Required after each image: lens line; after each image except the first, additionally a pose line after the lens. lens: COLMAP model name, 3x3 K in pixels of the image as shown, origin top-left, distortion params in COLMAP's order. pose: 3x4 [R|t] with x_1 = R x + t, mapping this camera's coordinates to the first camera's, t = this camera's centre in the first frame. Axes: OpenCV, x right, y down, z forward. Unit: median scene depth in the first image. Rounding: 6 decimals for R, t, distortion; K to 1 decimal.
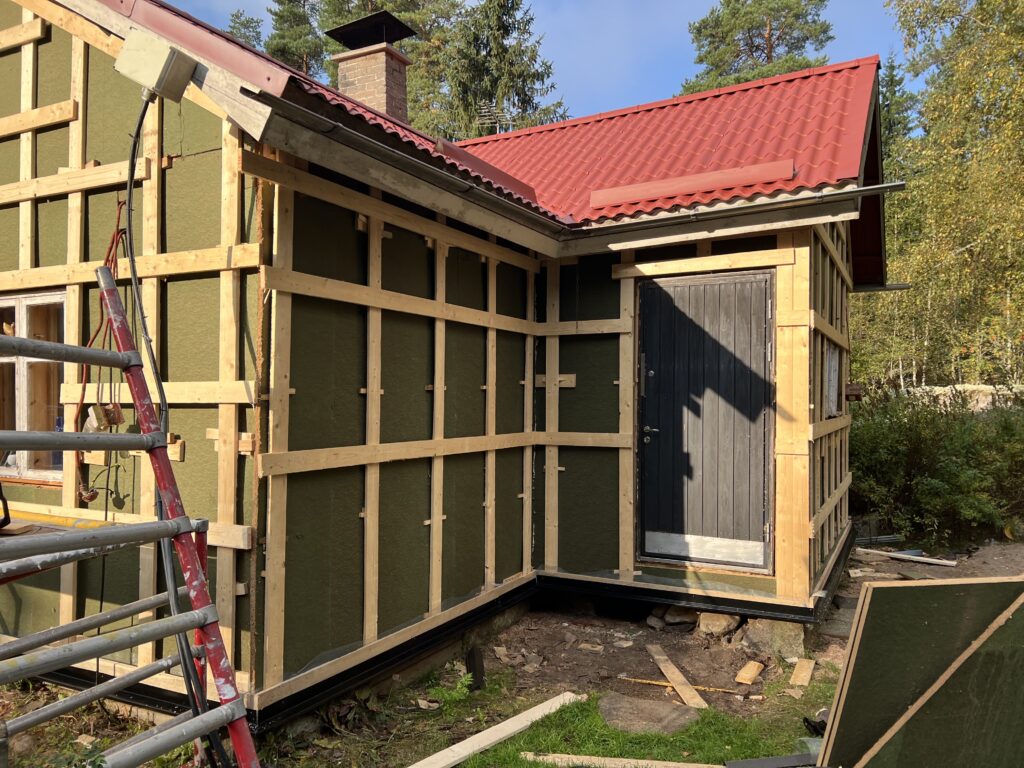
lens RADIAL K [[768.7, 0, 521.1], [0, 768.7, 380.7], [0, 0, 1]] dist [0.048168, -0.049356]
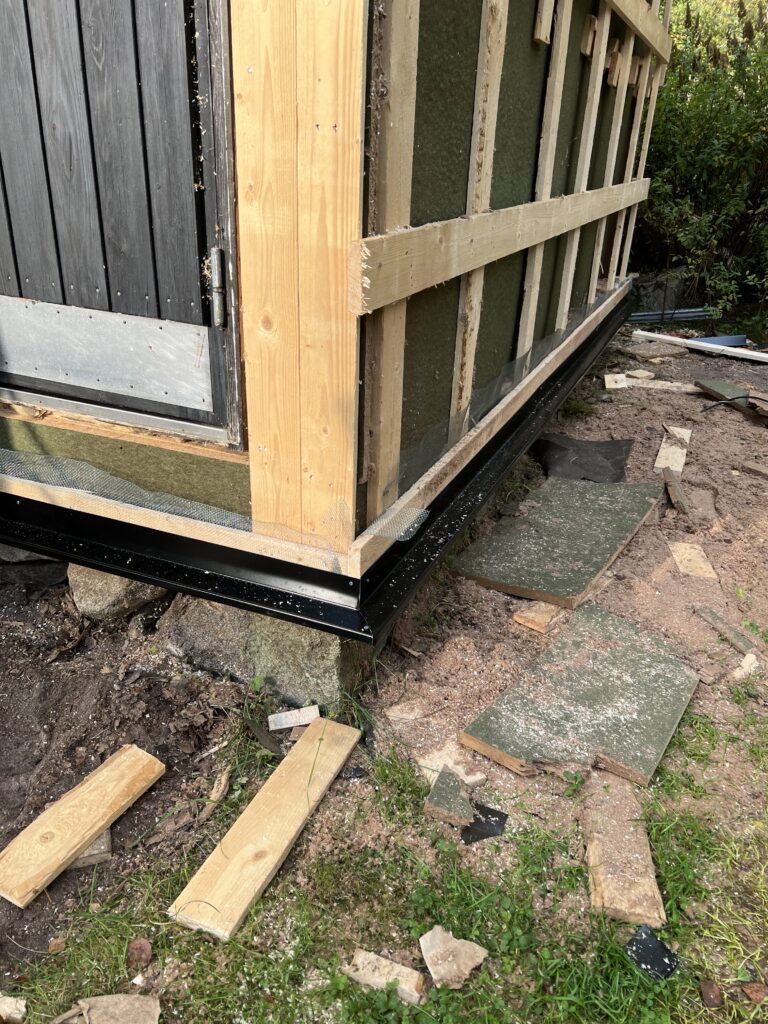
lens RADIAL K [[768.7, 0, 384.4], [0, 768.7, 515.8], [0, 0, 1]] dist [0.048168, -0.049356]
pose [[0.997685, 0.001299, 0.067996, 0.220847], [-0.031672, 0.893654, 0.447637, 0.093327], [-0.060184, -0.448754, 0.891626, 0.464907]]
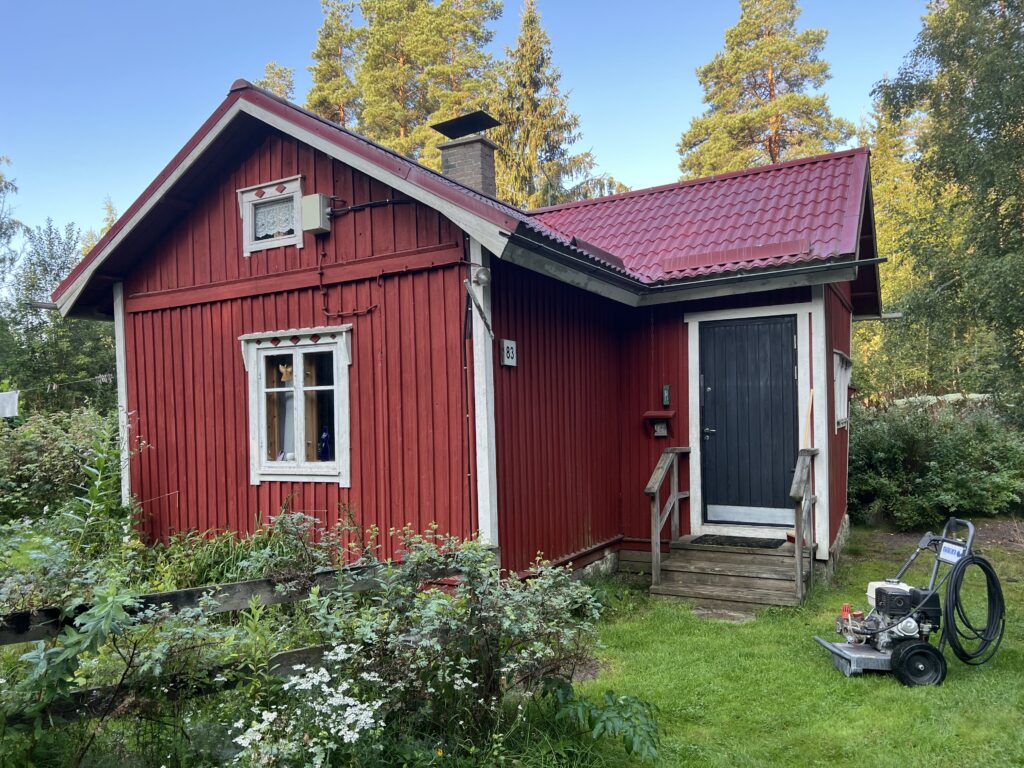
lens RADIAL K [[768.7, 0, 515.9], [0, 768.7, 384.7], [0, 0, 1]] dist [0.048168, -0.049356]
pose [[0.999712, -0.021112, -0.011378, -0.107016], [0.020874, 0.999568, -0.020712, 0.002042], [0.011810, 0.020469, 0.999721, -0.255938]]
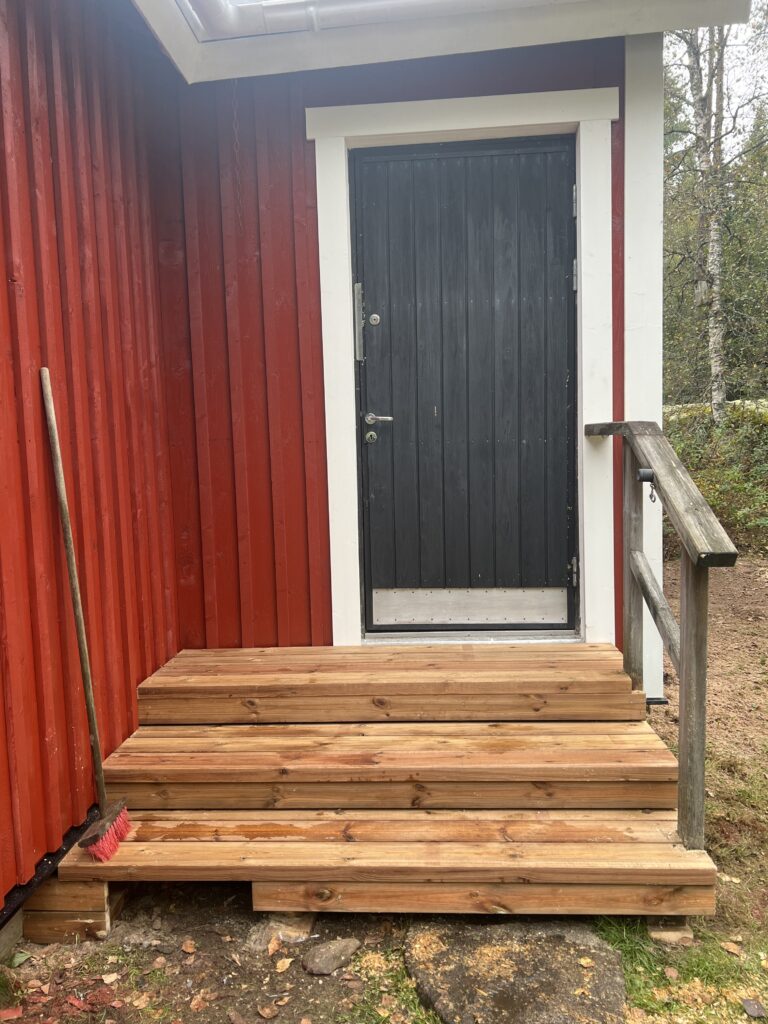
lens RADIAL K [[768.7, 0, 374.5], [0, 768.7, 514.7], [0, 0, 1]] dist [0.048168, -0.049356]
pose [[0.918359, -0.068291, 0.389810, -0.042987], [0.029953, 0.994168, 0.103601, 0.050645], [-0.394612, -0.083467, 0.915049, 0.309830]]
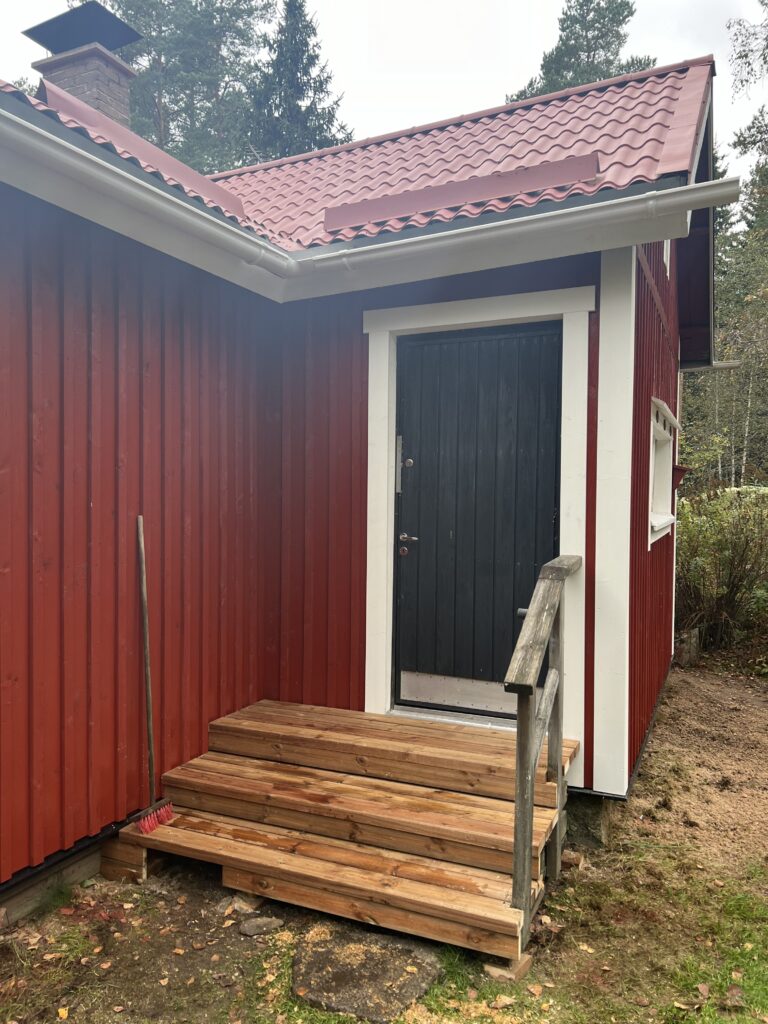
lens RADIAL K [[768.7, 0, 382.7], [0, 768.7, 519.6], [0, 0, 1]] dist [0.048168, -0.049356]
pose [[0.998786, -0.002293, 0.049209, 0.071336], [-0.000074, 0.998845, 0.048046, 0.006803], [-0.049263, -0.047991, 0.997632, 0.171578]]
